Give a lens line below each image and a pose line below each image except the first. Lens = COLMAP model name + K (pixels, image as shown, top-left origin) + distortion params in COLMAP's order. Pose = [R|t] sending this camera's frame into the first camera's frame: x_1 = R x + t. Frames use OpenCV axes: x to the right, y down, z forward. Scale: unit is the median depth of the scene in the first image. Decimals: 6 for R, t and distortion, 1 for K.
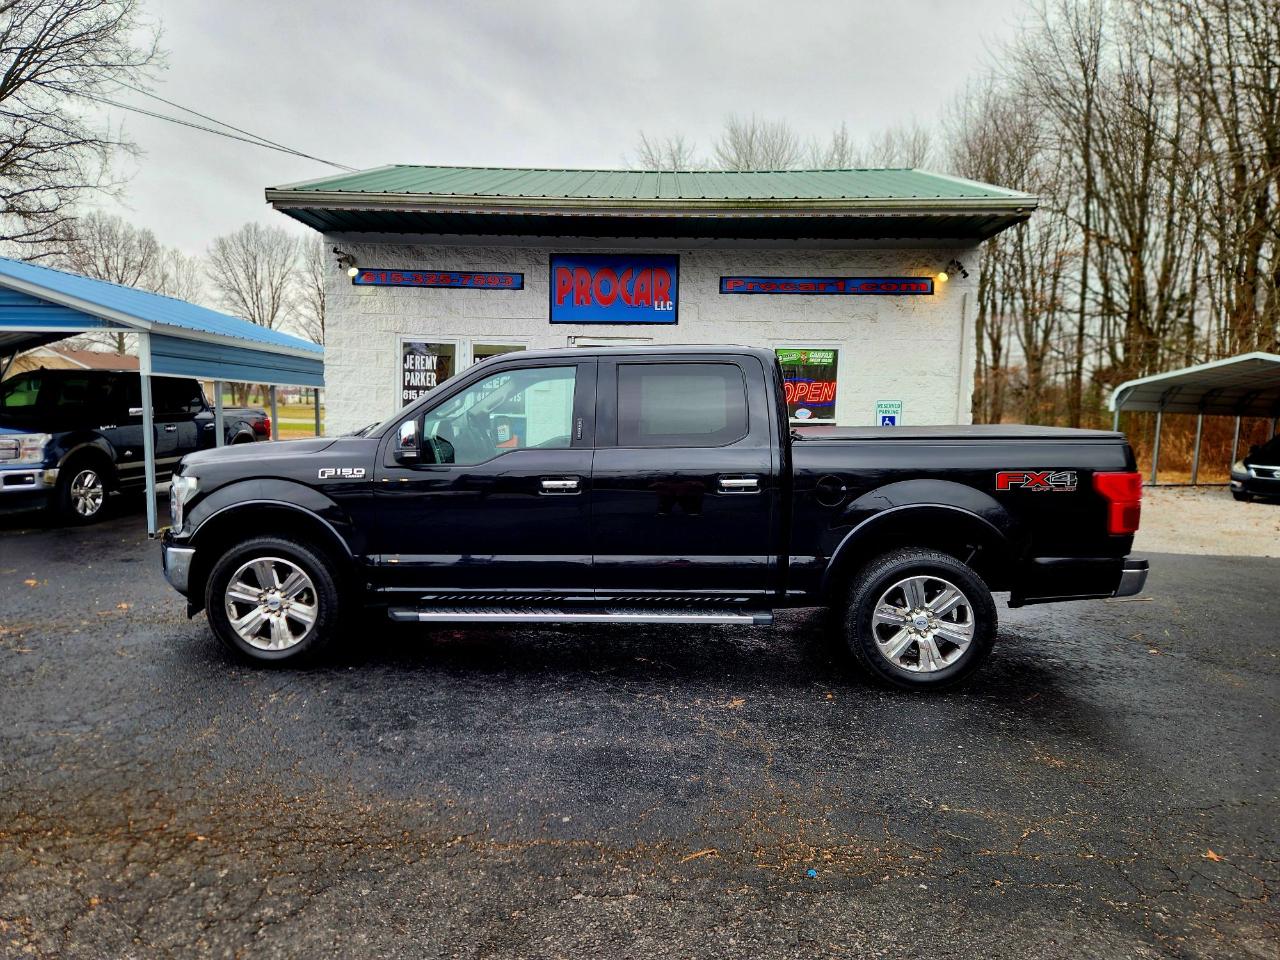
lens RADIAL K [[832.1, 0, 641.3], [0, 832.1, 511.0], [0, 0, 1]] dist [0.029344, -0.000446]
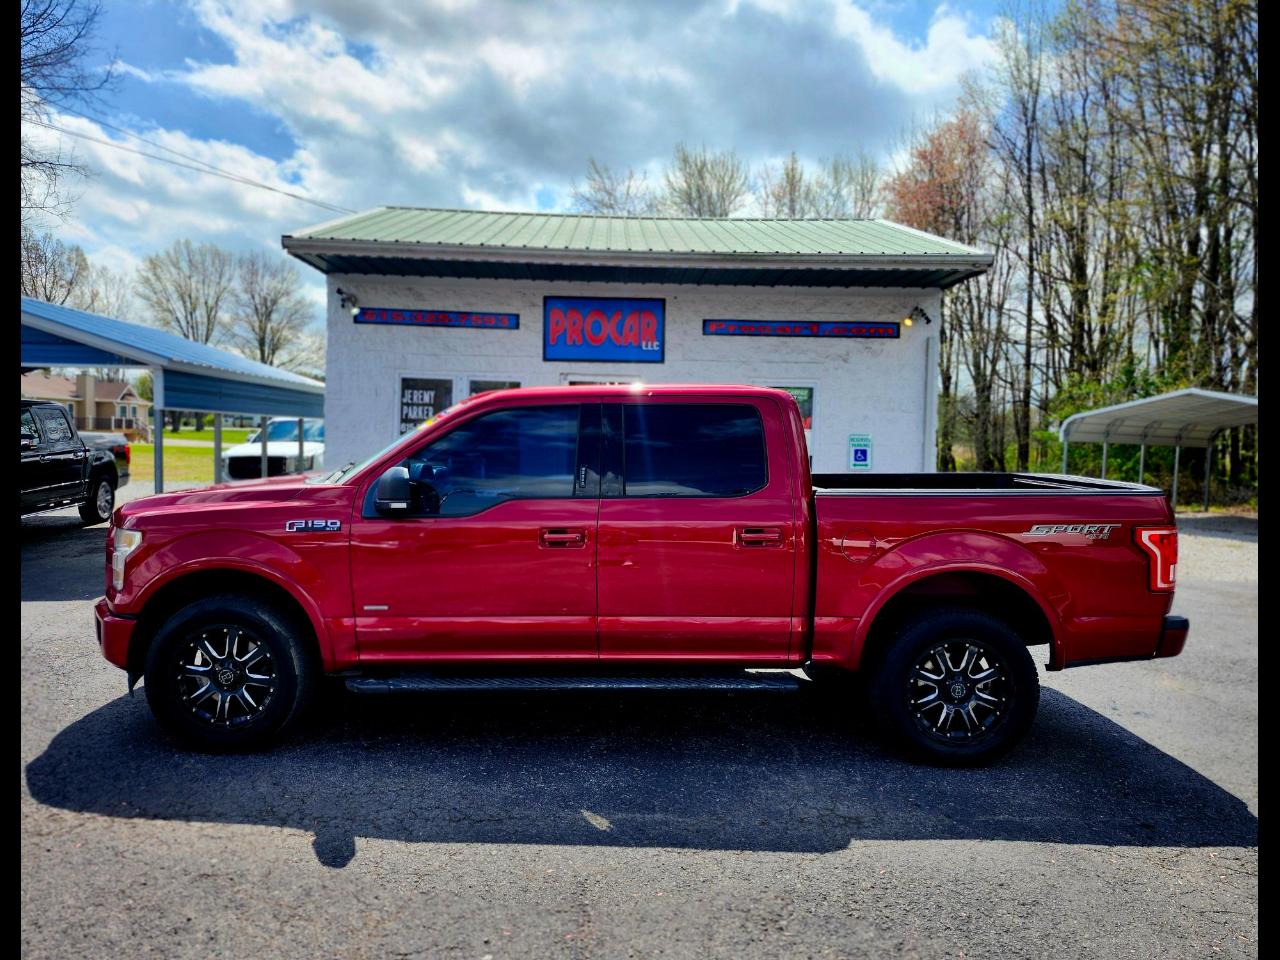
lens RADIAL K [[874.3, 0, 624.1], [0, 874.3, 493.8], [0, 0, 1]] dist [0.033534, -0.001211]
pose [[0.998643, 0.000435, 0.052077, -0.064353], [0.002222, 0.998698, -0.050957, -0.000081], [-0.052032, 0.051003, 0.997342, -0.102596]]
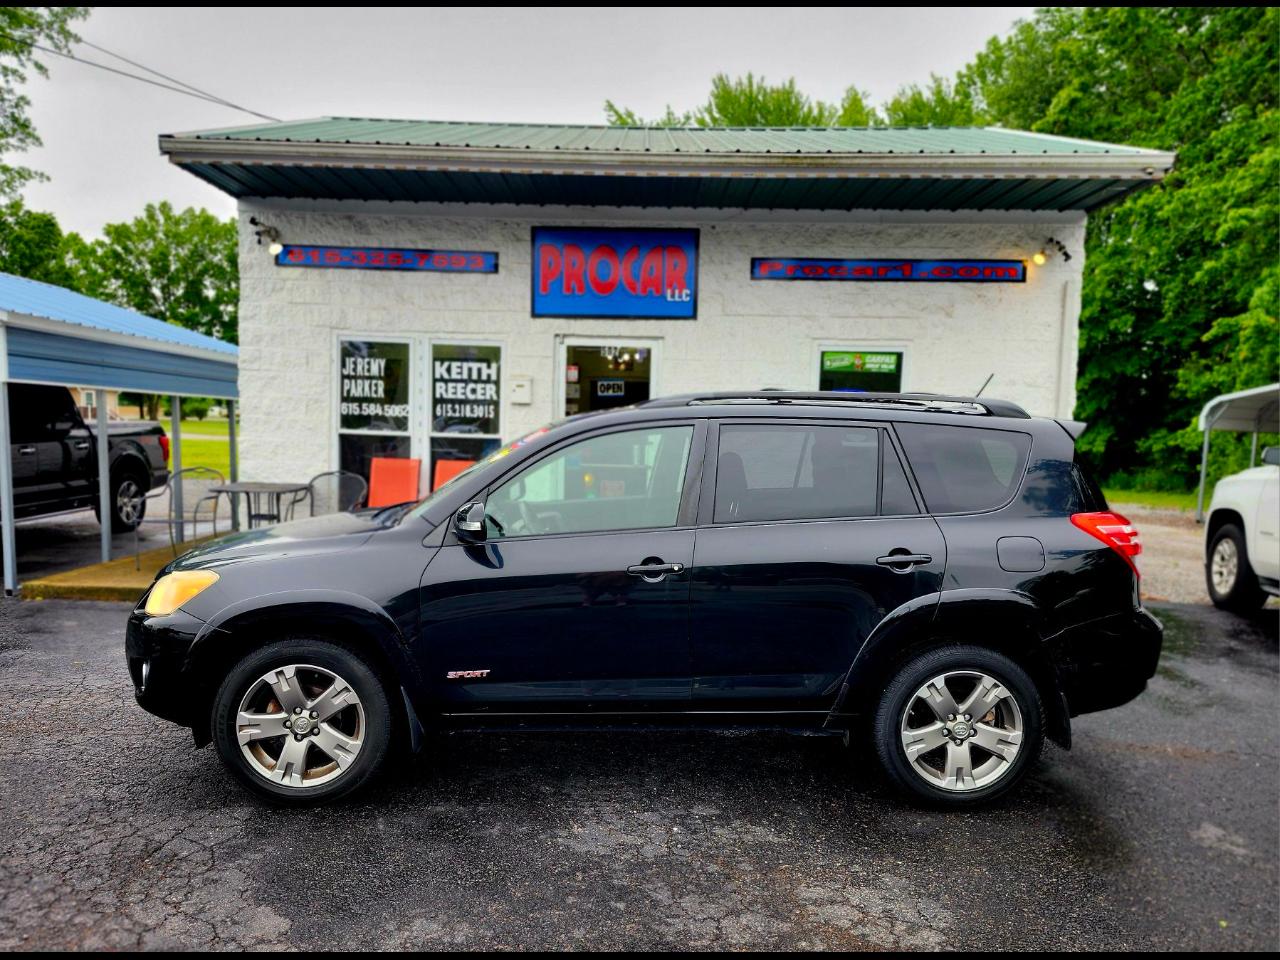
lens RADIAL K [[941.8, 0, 625.9], [0, 941.8, 544.8], [0, 0, 1]] dist [0.021162, -0.003392]
pose [[0.999880, 0.001487, 0.015435, -0.034845], [-0.001571, 0.999984, 0.005424, -0.018244], [-0.015427, -0.005447, 0.999866, 0.120363]]
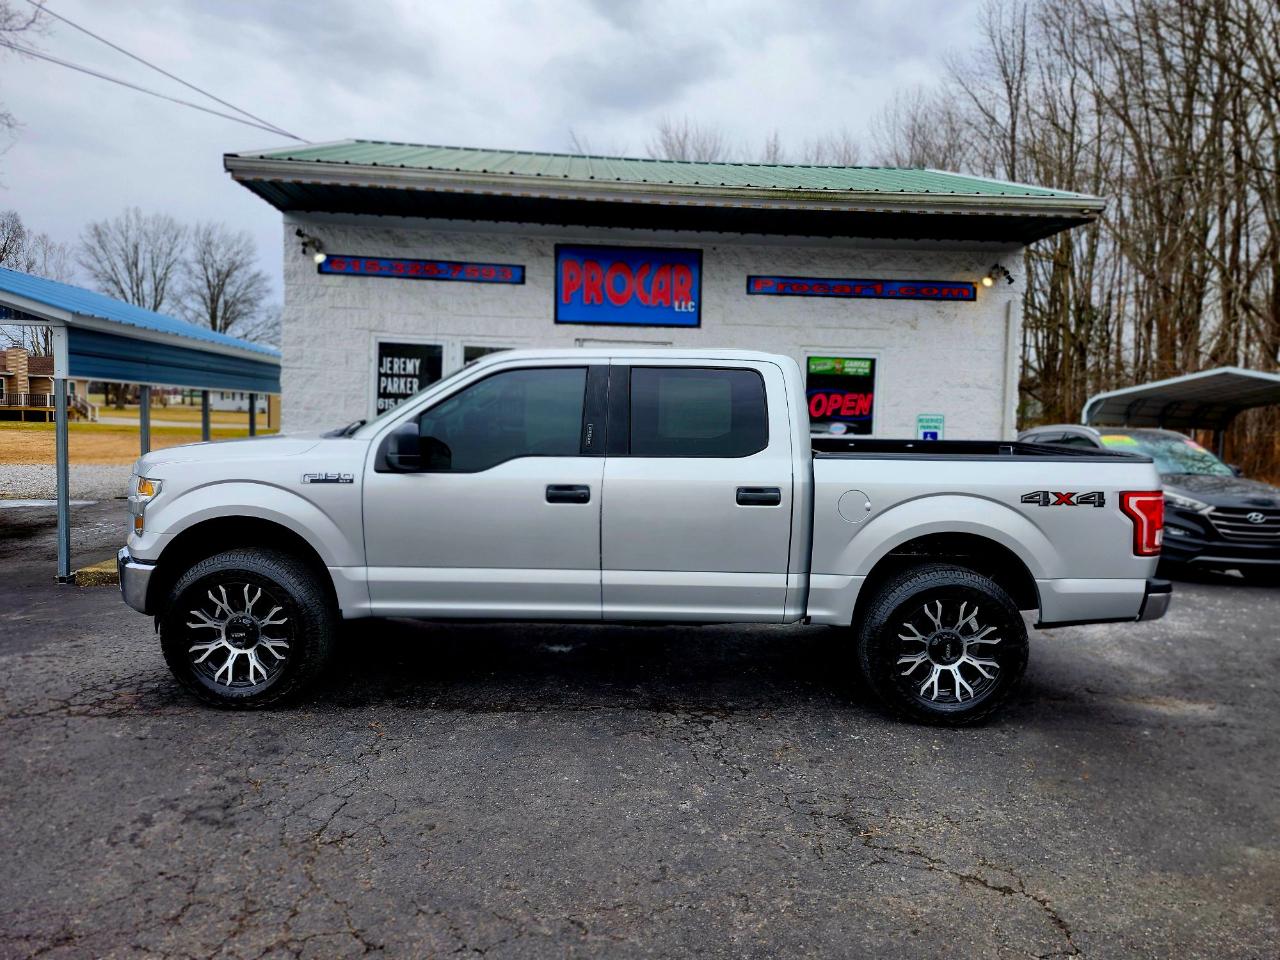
lens RADIAL K [[843.0, 0, 633.2], [0, 843.0, 480.1], [0, 0, 1]] dist [0.022848, -0.003768]
pose [[0.993244, -0.001435, 0.116036, -0.129180], [0.006210, 0.999148, -0.040796, -0.025841], [-0.115879, 0.041241, 0.992407, 0.125774]]
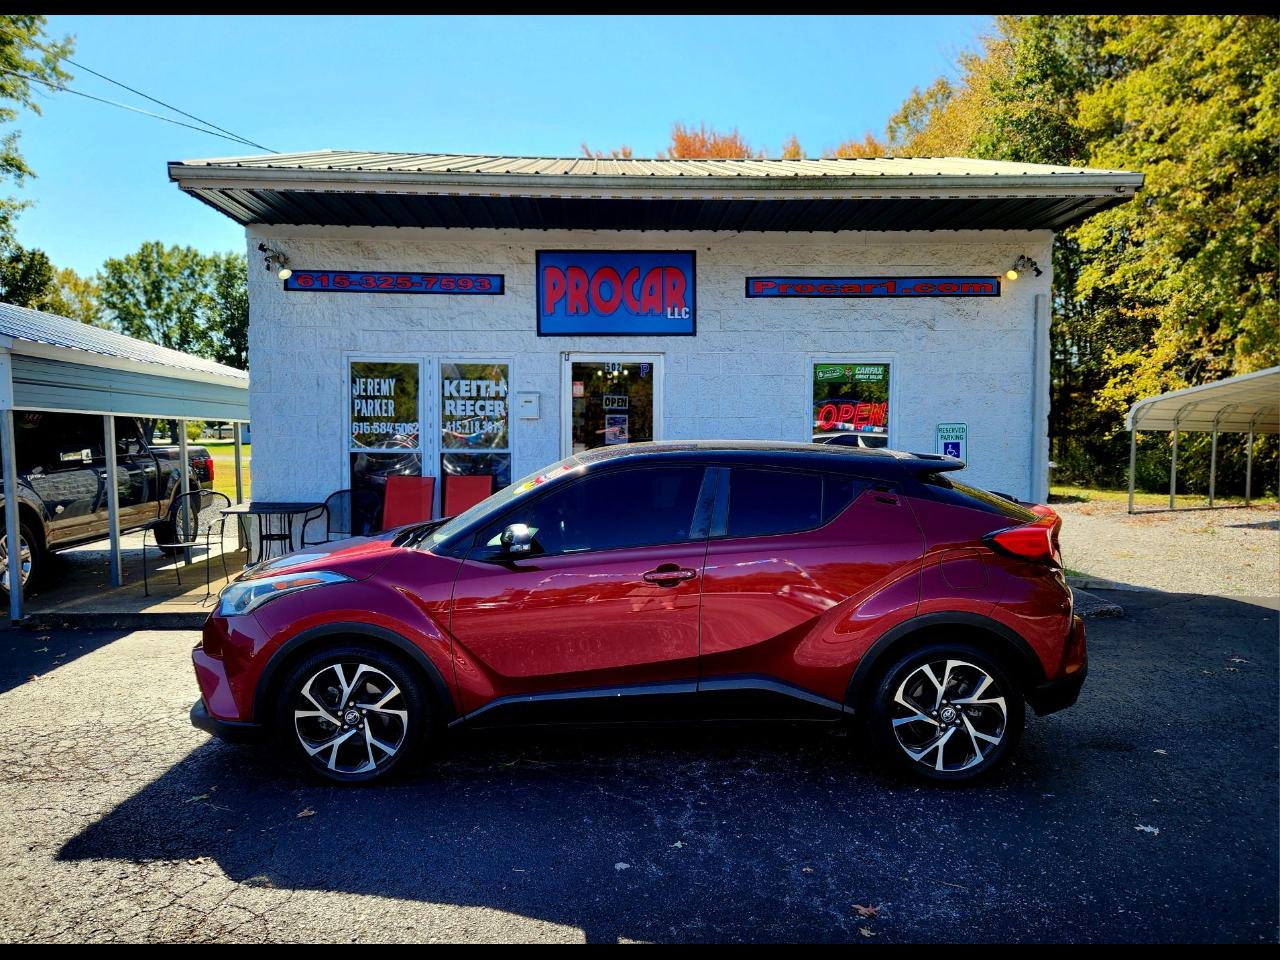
lens RADIAL K [[846.0, 0, 634.8], [0, 846.0, 513.3], [0, 0, 1]] dist [0.018589, 0.005167]
pose [[0.996955, -0.026553, 0.073317, -0.079830], [0.028709, 0.999181, -0.028513, -0.027940], [-0.072500, 0.030531, 0.996901, 0.182625]]
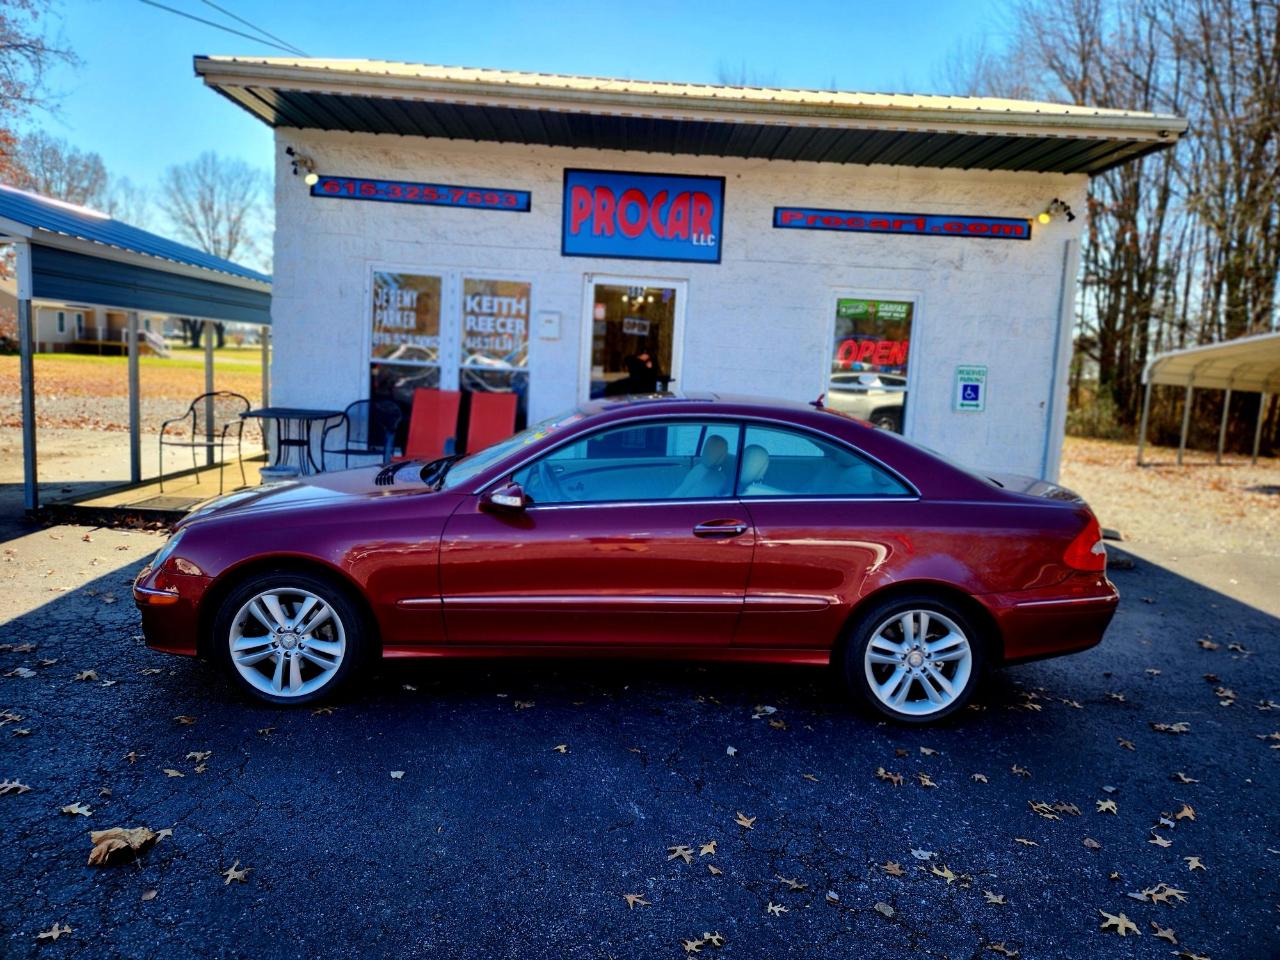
lens RADIAL K [[803.6, 0, 645.8], [0, 803.6, 467.7], [0, 0, 1]] dist [0.018442, -0.002510]
pose [[0.997835, 0.026590, 0.060144, -0.069357], [-0.027062, 0.999609, 0.007053, -0.028529], [-0.059933, -0.008665, 0.998165, 0.219292]]
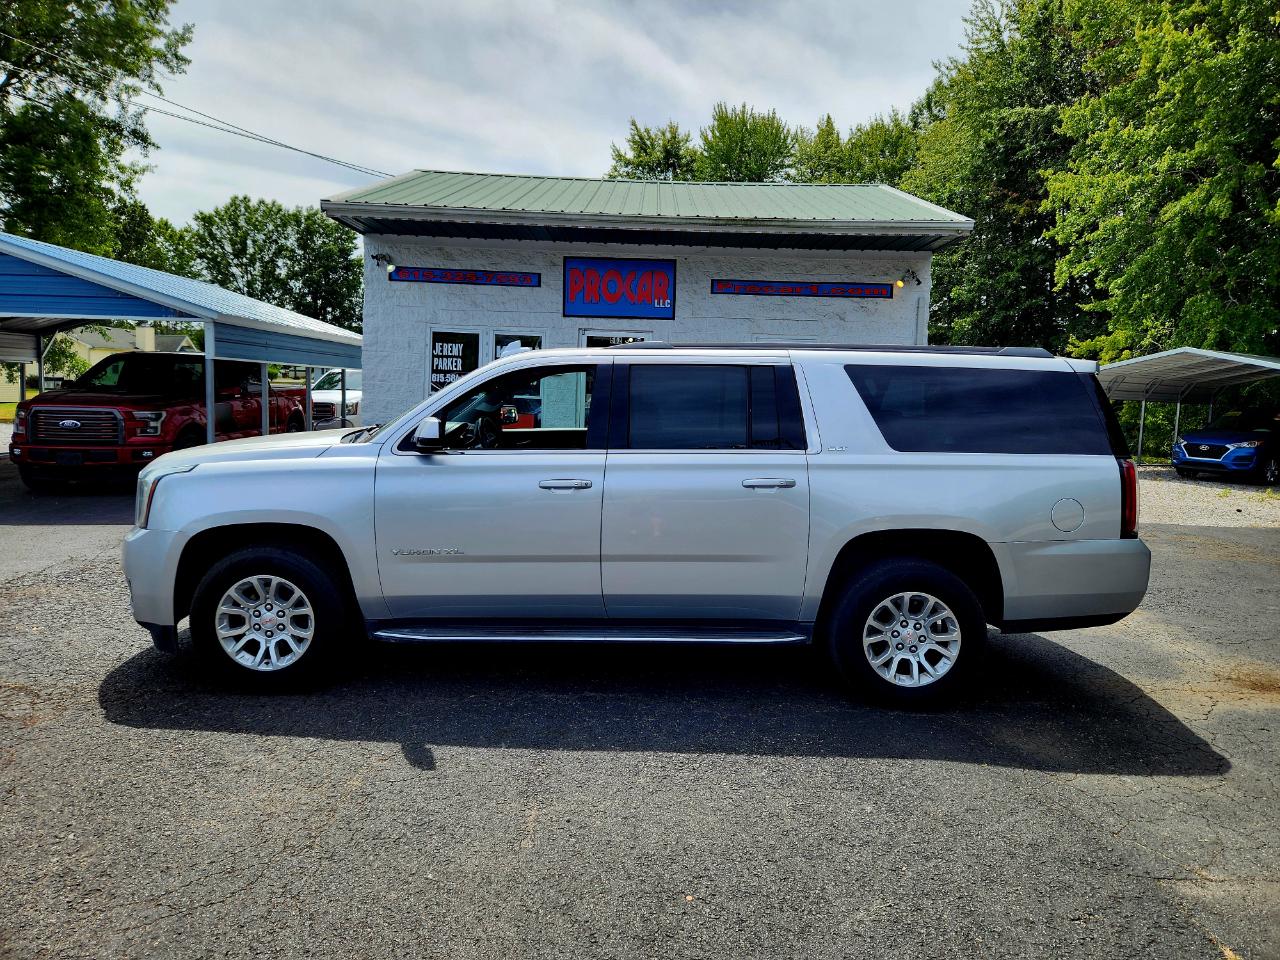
lens RADIAL K [[858.5, 0, 662.1], [0, 858.5, 484.5], [0, 0, 1]] dist [0.026140, -0.002690]
pose [[0.999205, 0.008694, 0.038917, -0.016992], [-0.008327, 0.999920, -0.009569, 0.015076], [-0.038997, 0.009237, 0.999197, -0.182109]]
